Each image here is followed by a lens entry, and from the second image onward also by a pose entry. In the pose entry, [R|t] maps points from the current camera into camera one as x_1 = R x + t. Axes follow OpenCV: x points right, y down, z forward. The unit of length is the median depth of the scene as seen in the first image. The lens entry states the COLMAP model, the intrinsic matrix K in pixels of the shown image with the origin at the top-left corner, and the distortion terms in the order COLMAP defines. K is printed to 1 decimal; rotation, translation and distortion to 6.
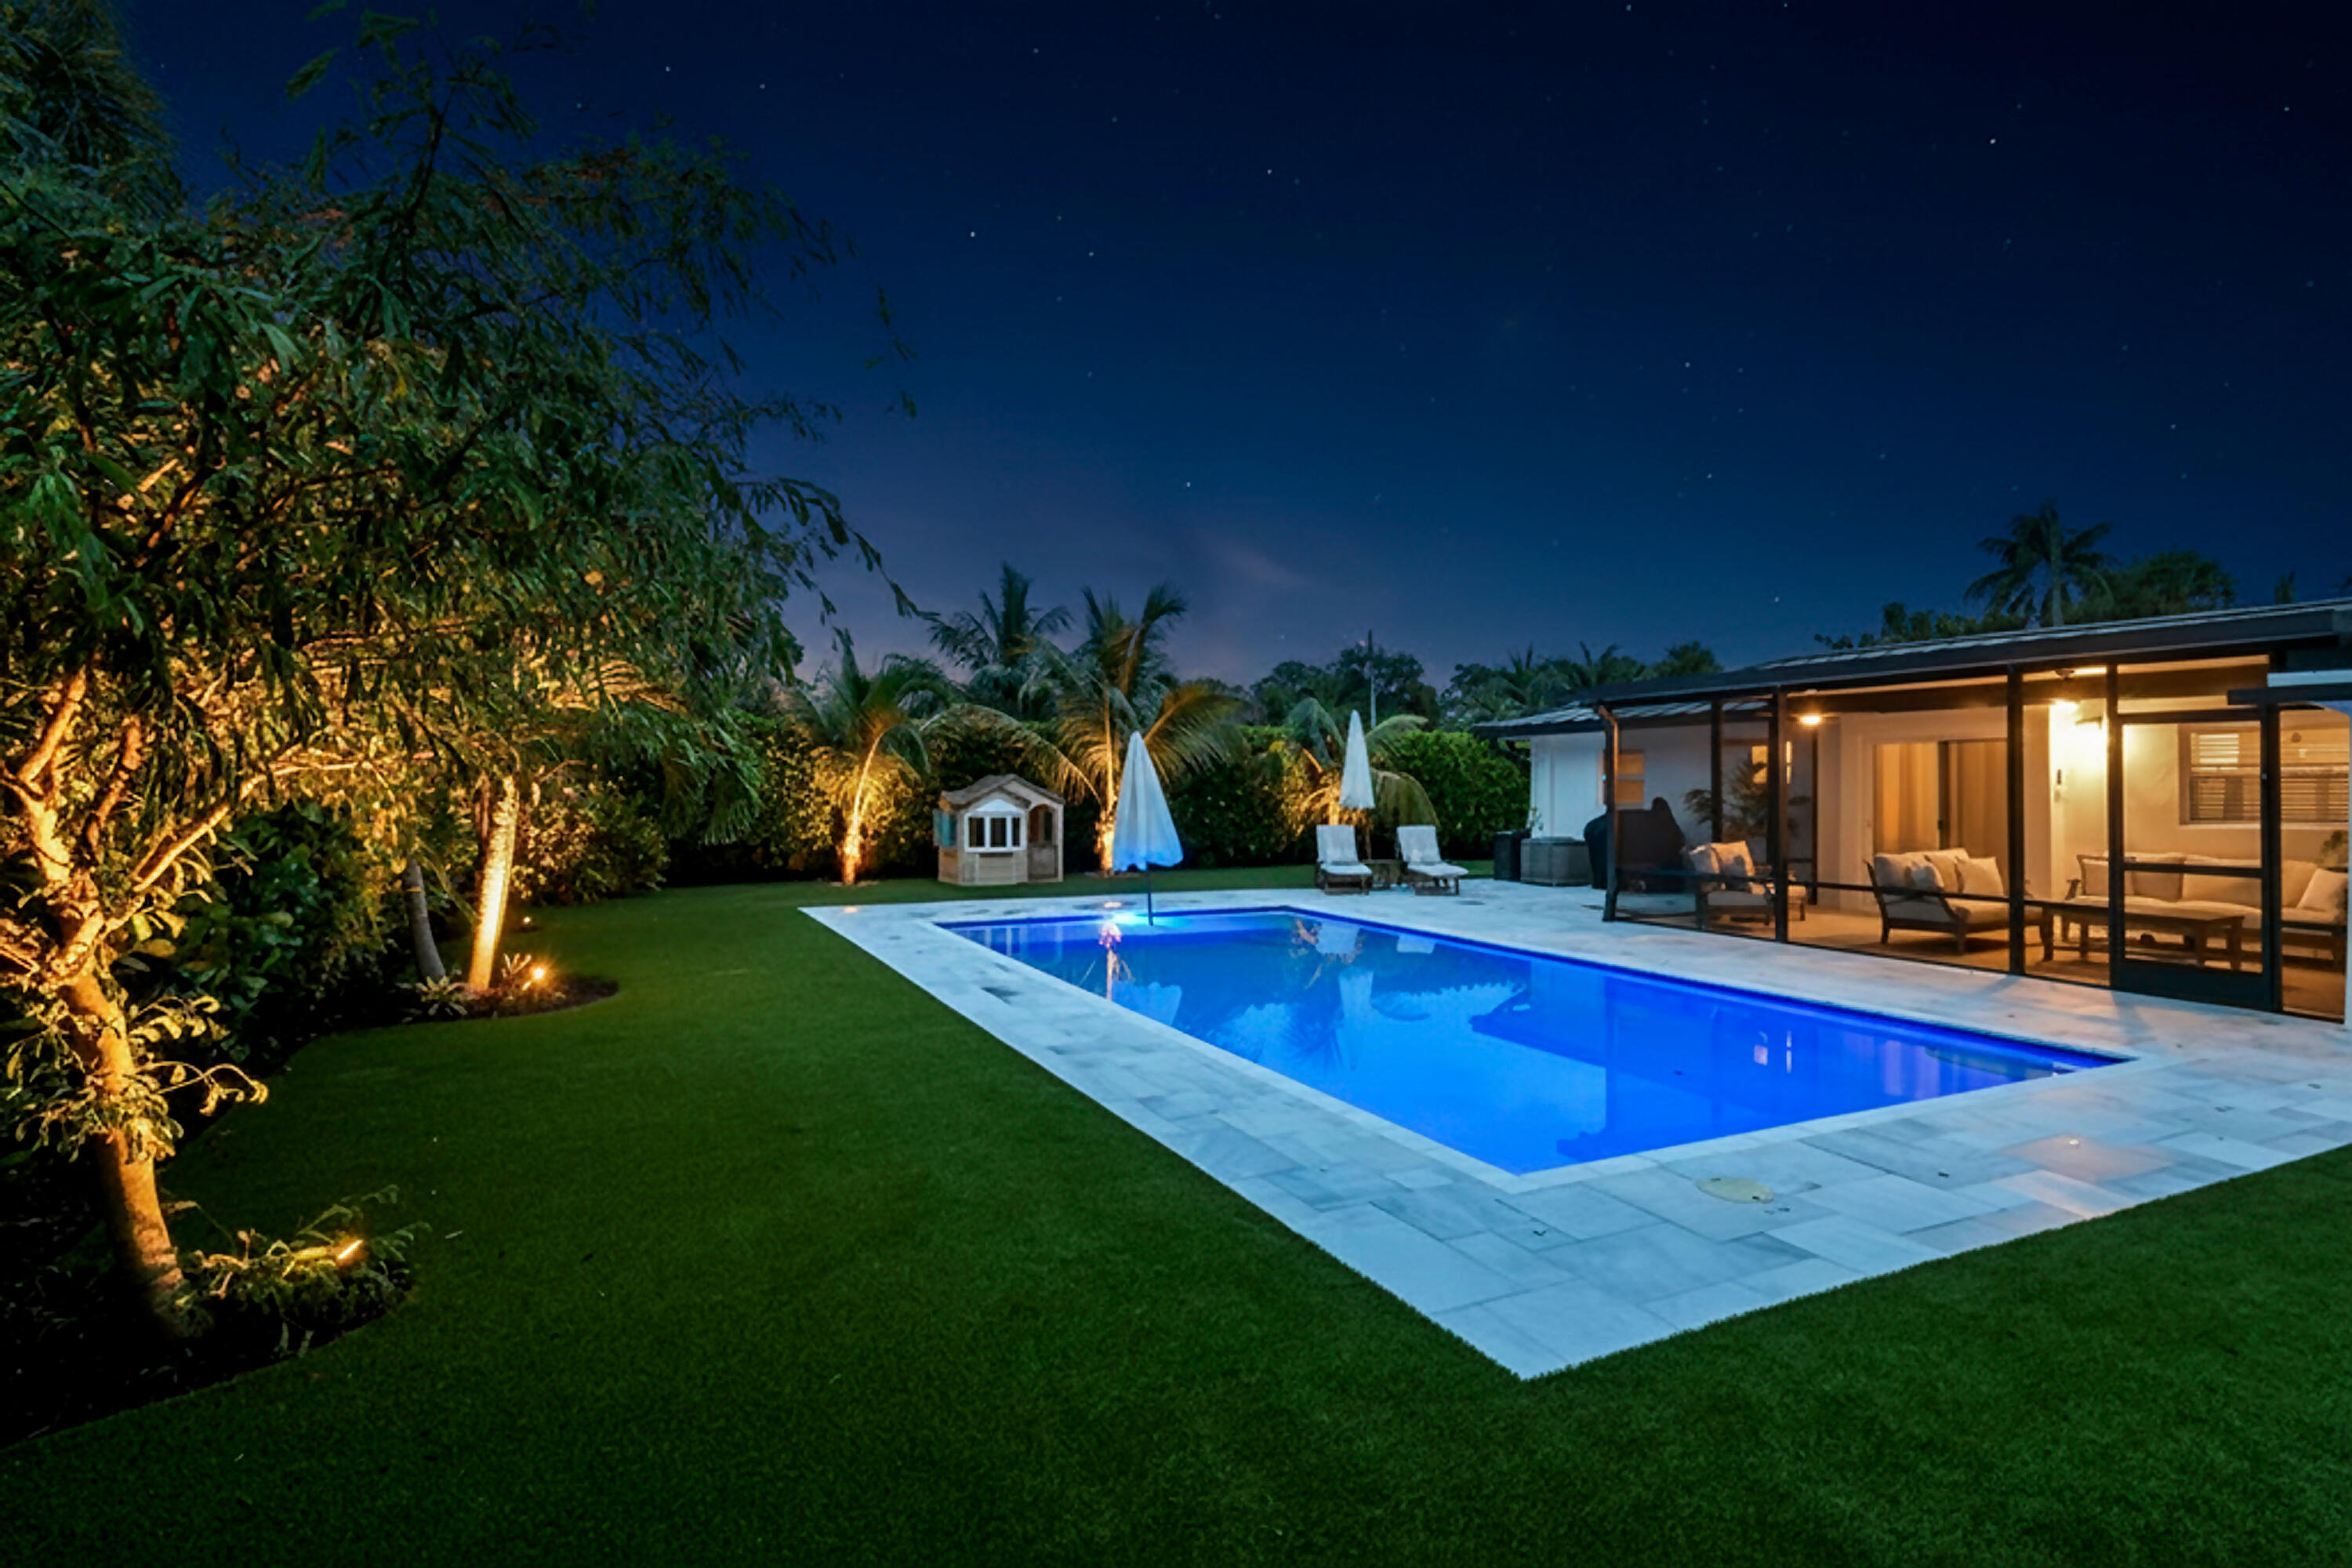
lens RADIAL K [[1173.5, 0, 1190.7], [0, 1173.5, 784.6], [0, 0, 1]] dist [-0.000764, -0.000279]
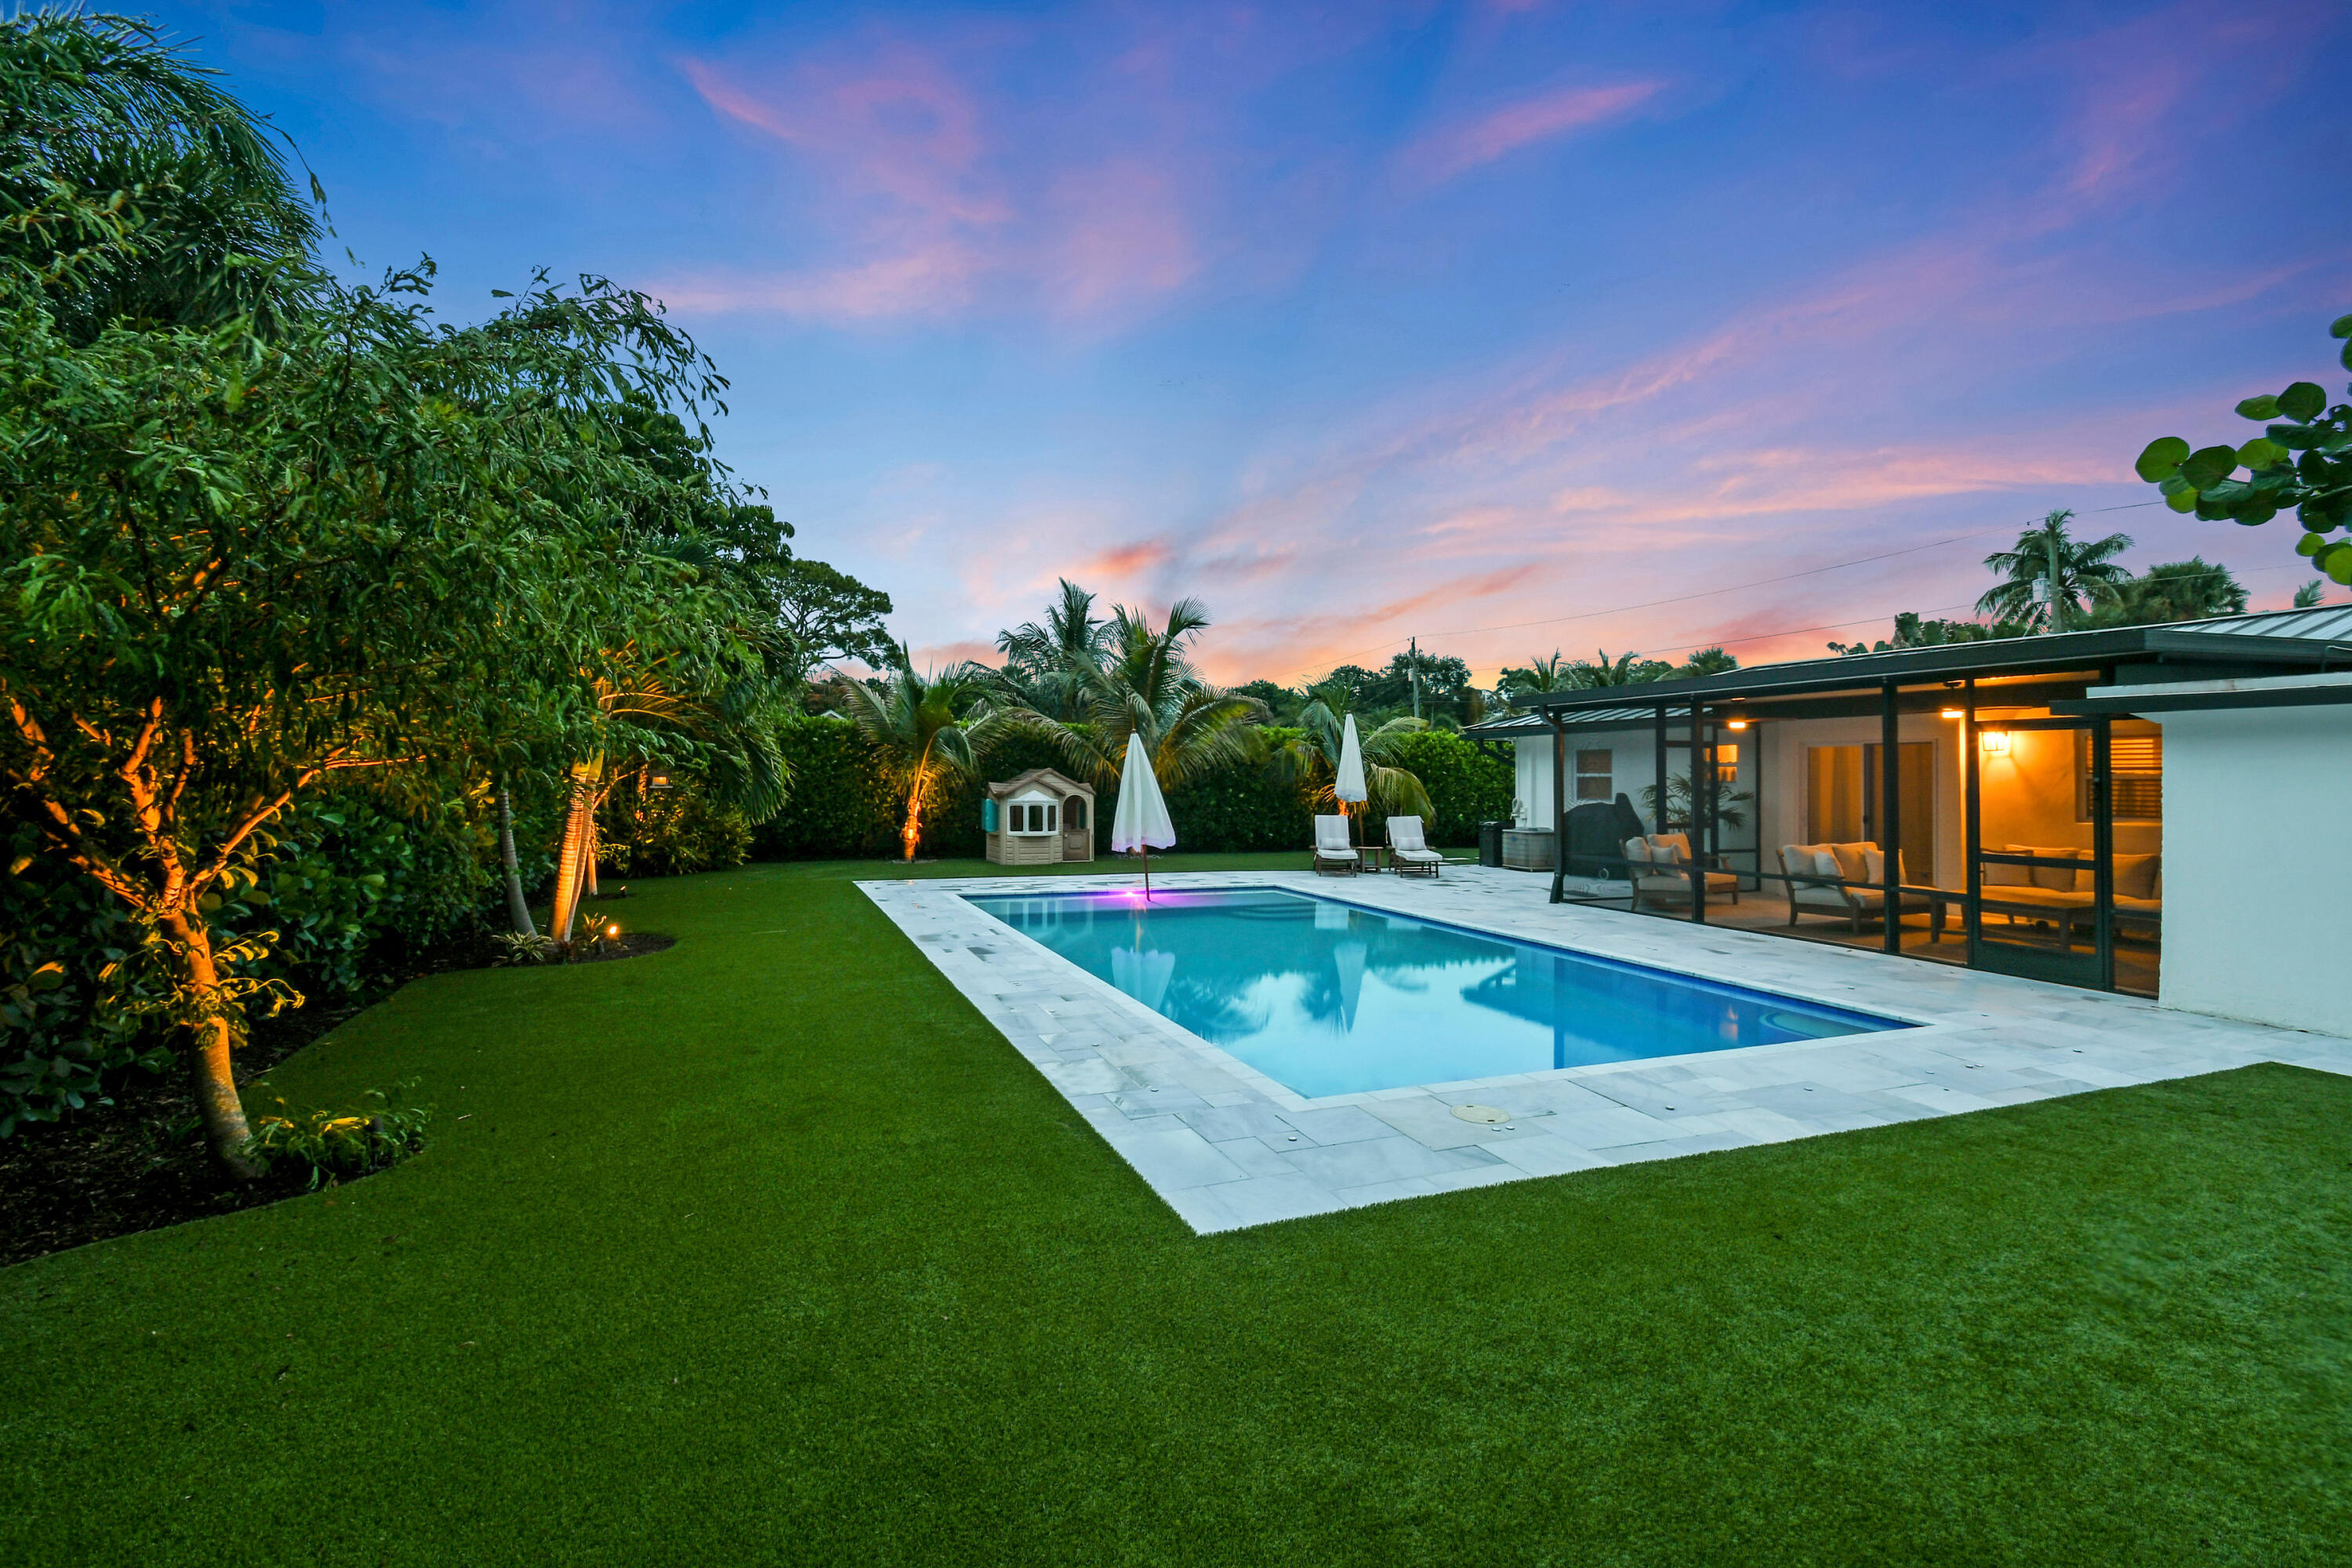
lens RADIAL K [[1066.8, 0, 1201.9], [0, 1066.8, 778.6], [0, 0, 1]] dist [0.002306, 0.000211]
pose [[0.997918, 0.007568, -0.064055, 0.088773], [-0.007490, 0.999971, 0.001458, -0.001883], [0.064064, -0.000975, 0.997945, -0.048423]]
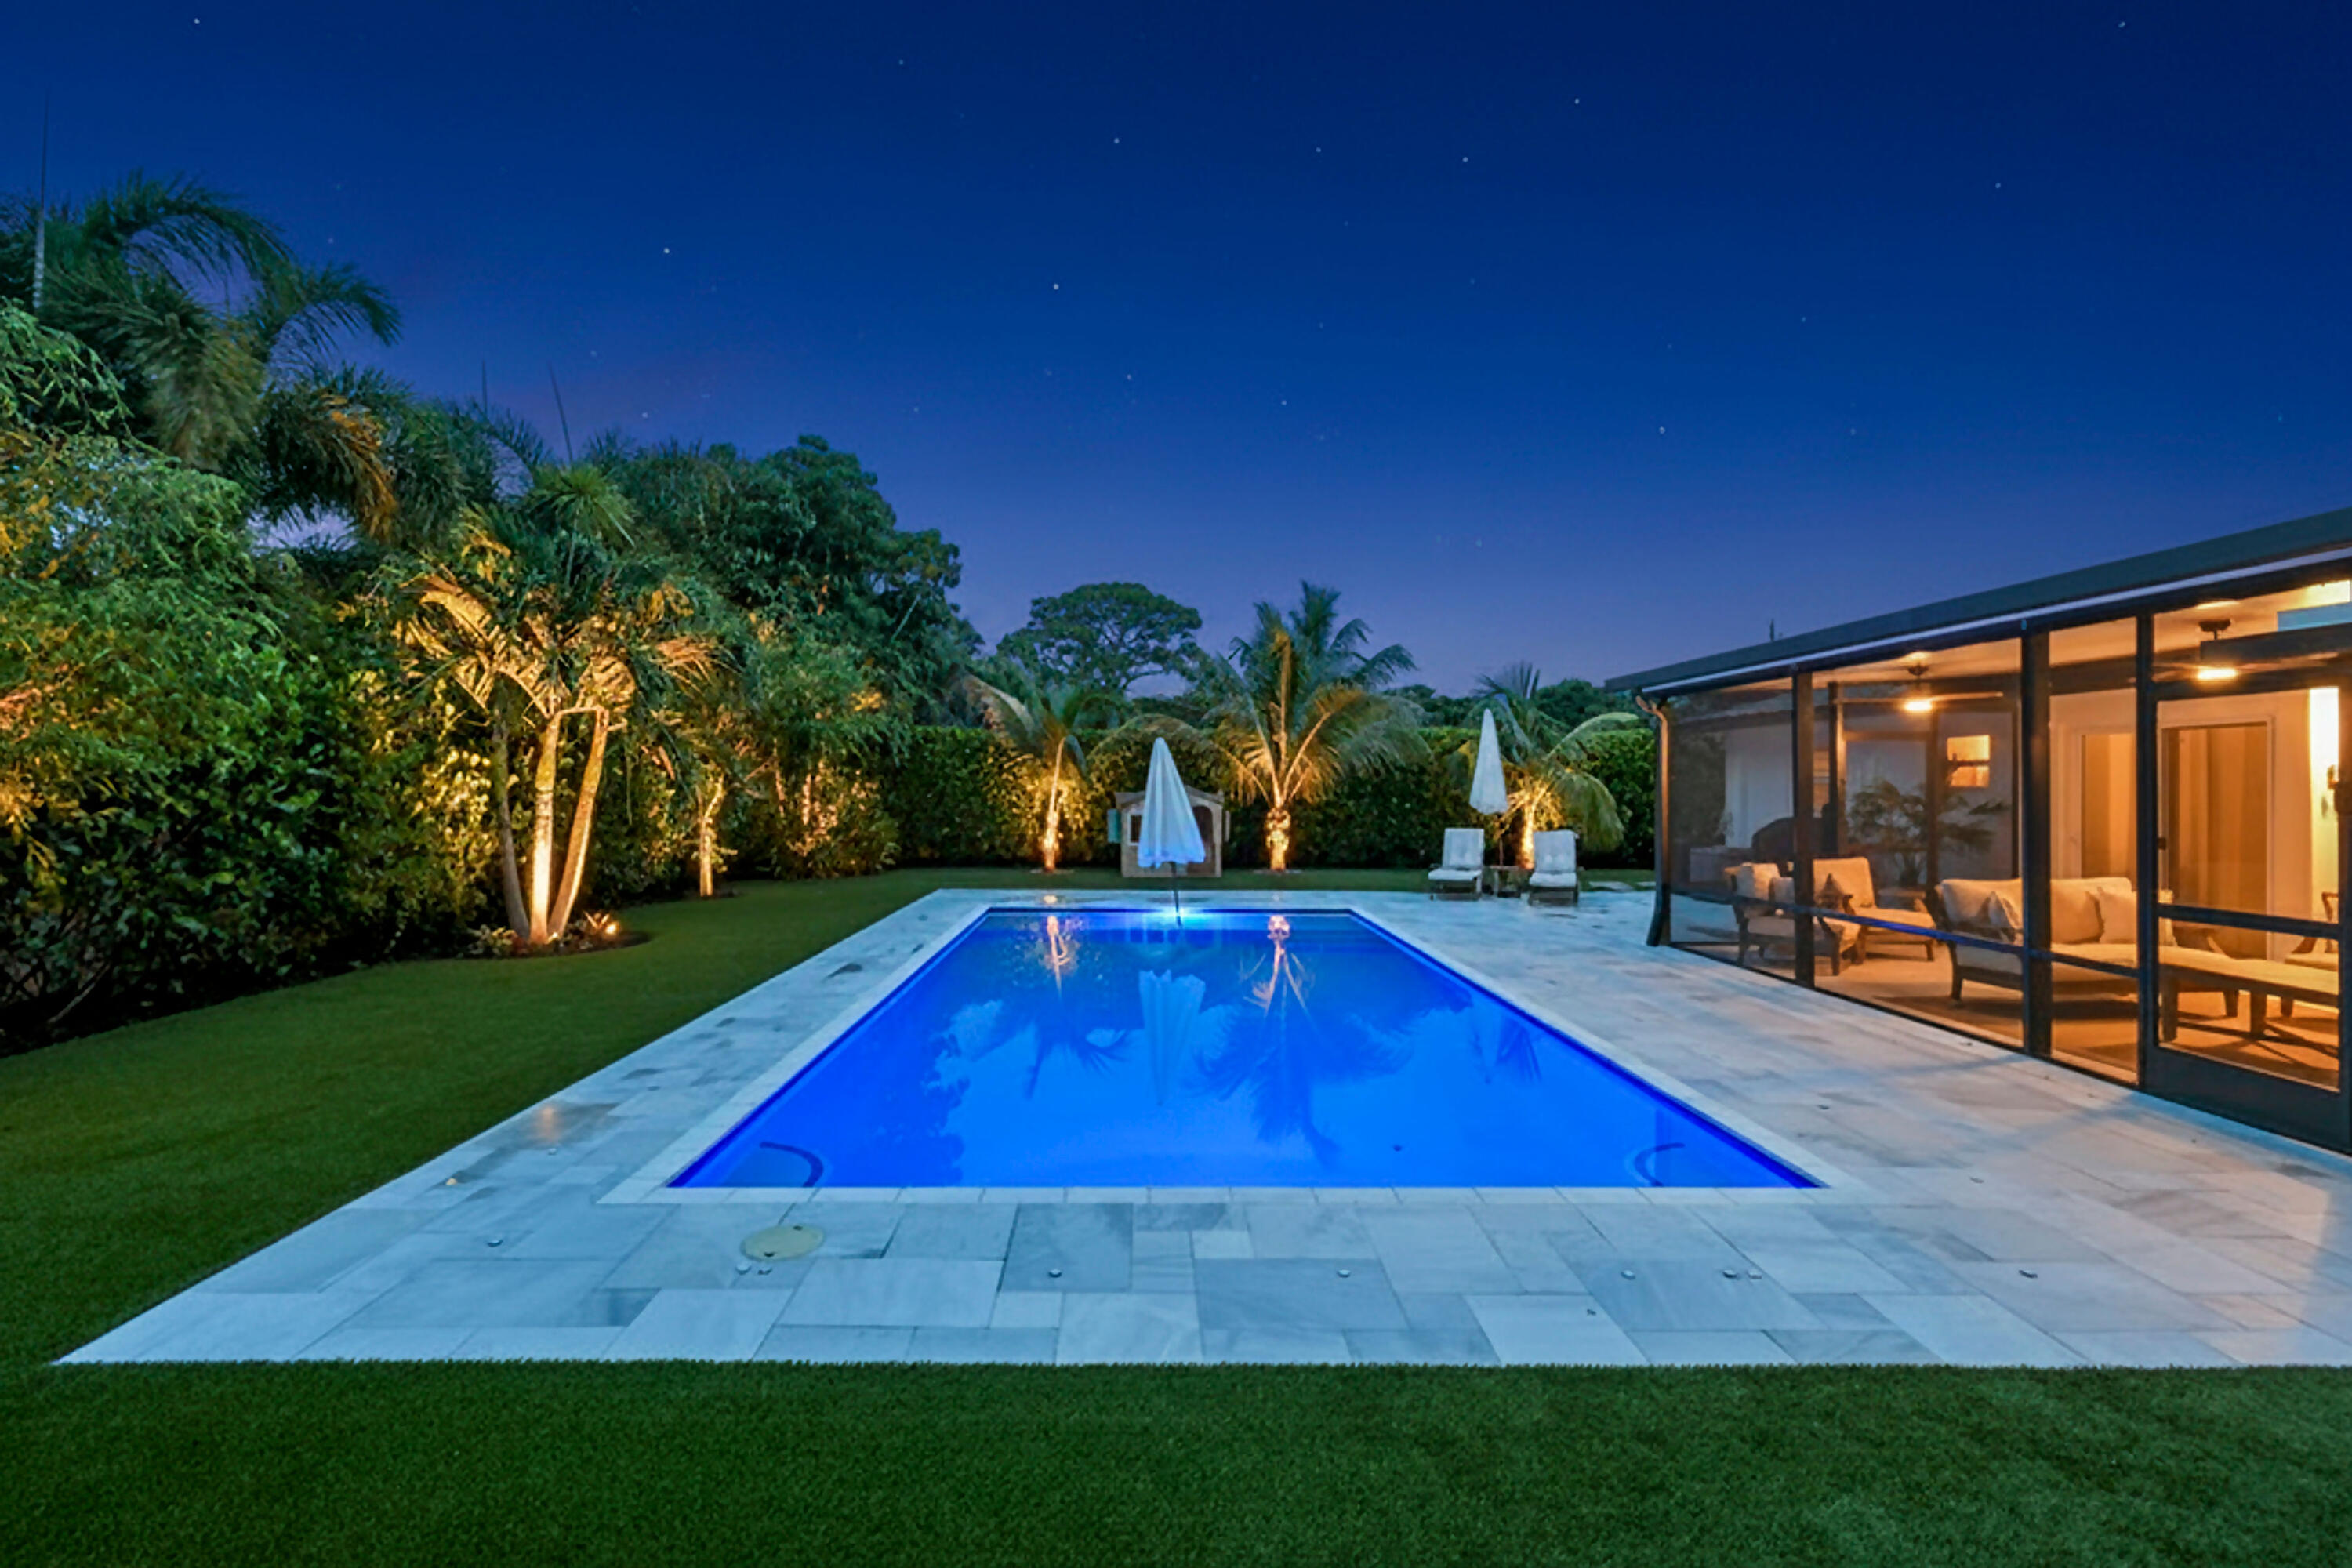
lens RADIAL K [[1066.8, 0, 1201.9], [0, 1066.8, 778.6], [0, 0, 1]] dist [0.002306, 0.000211]
pose [[0.906100, -0.000453, -0.423064, 0.399320], [-0.002521, 0.999976, -0.006470, -0.000801], [0.423057, 0.006929, 0.906077, 0.144472]]
